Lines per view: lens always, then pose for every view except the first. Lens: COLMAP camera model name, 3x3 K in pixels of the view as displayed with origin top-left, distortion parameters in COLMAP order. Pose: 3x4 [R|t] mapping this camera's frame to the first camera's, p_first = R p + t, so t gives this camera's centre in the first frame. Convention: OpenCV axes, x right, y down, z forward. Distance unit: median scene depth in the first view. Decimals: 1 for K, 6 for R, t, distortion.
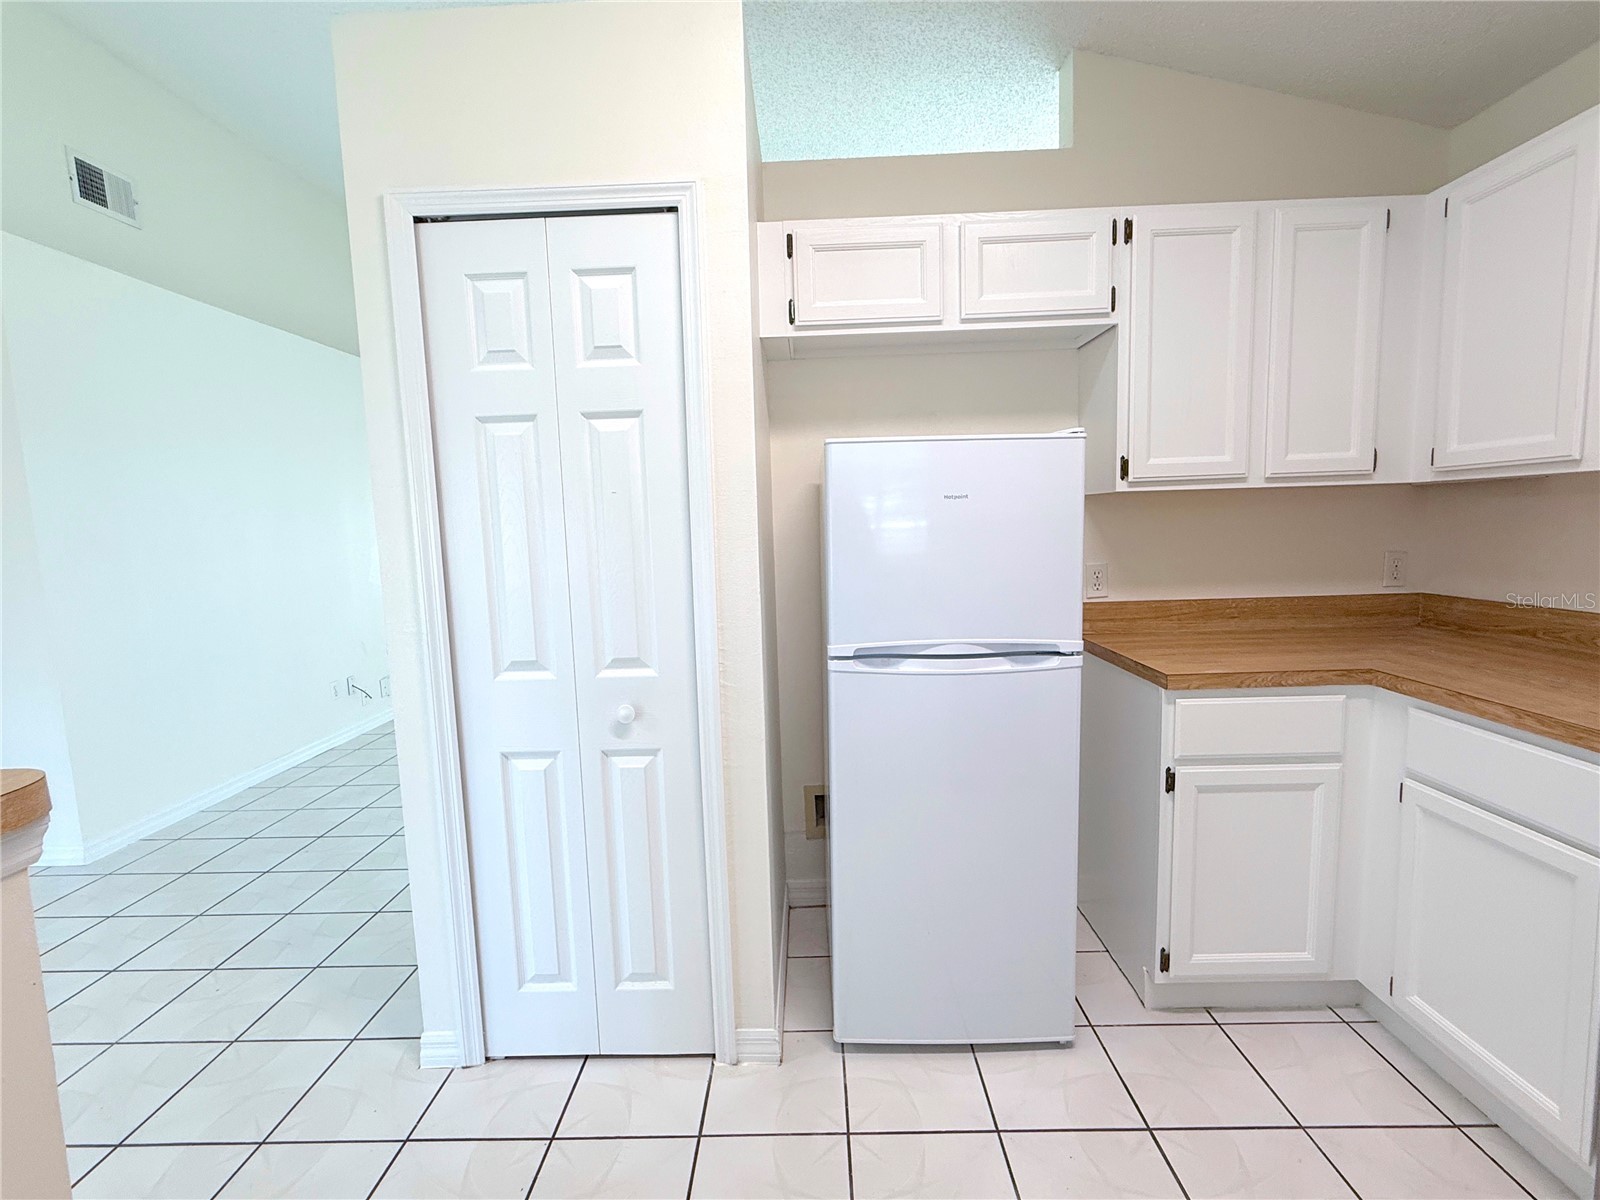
lens RADIAL K [[714.6, 0, 801.6], [0, 714.6, 591.0], [0, 0, 1]] dist [-0.010815, 0.000634]
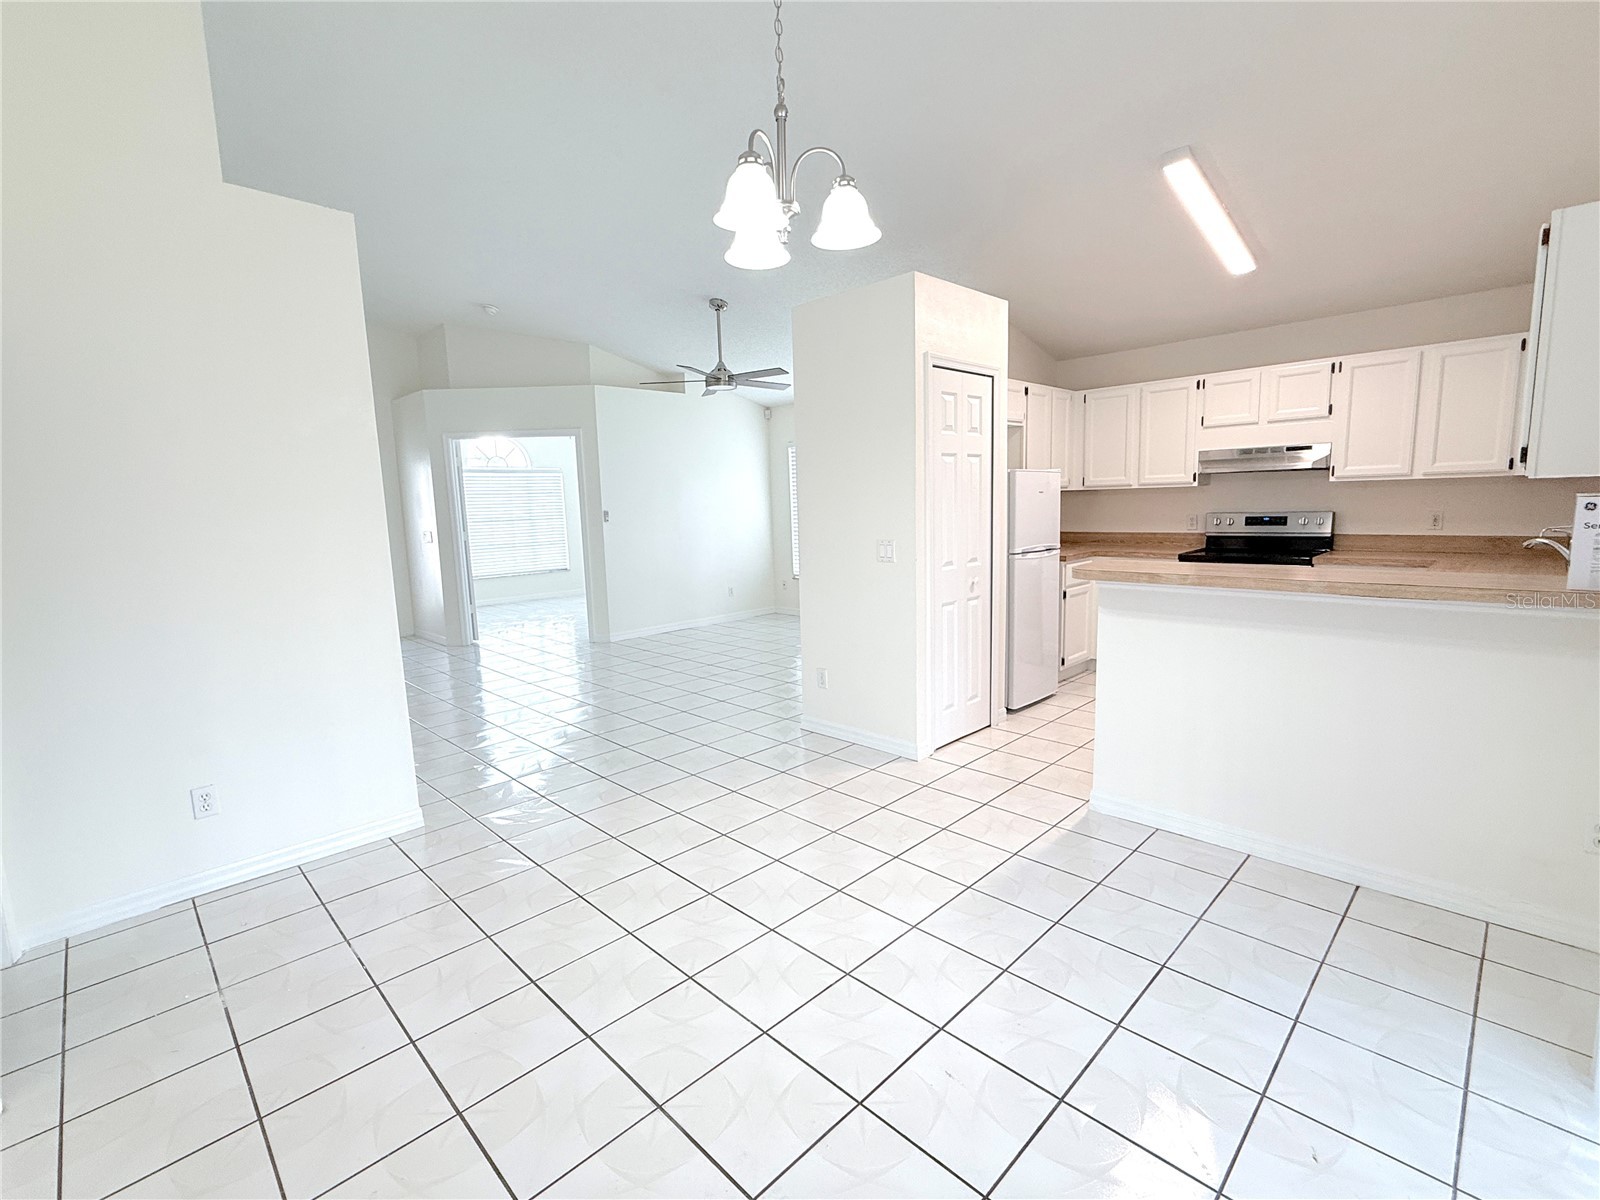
lens RADIAL K [[714.6, 0, 800.8], [0, 714.6, 596.6], [0, 0, 1]] dist [-0.010815, 0.000634]
pose [[0.701202, -0.086988, 0.707637, -2.307850], [0.083291, 0.995727, 0.039869, 0.077881], [-0.708081, 0.030983, 0.705451, -0.262512]]
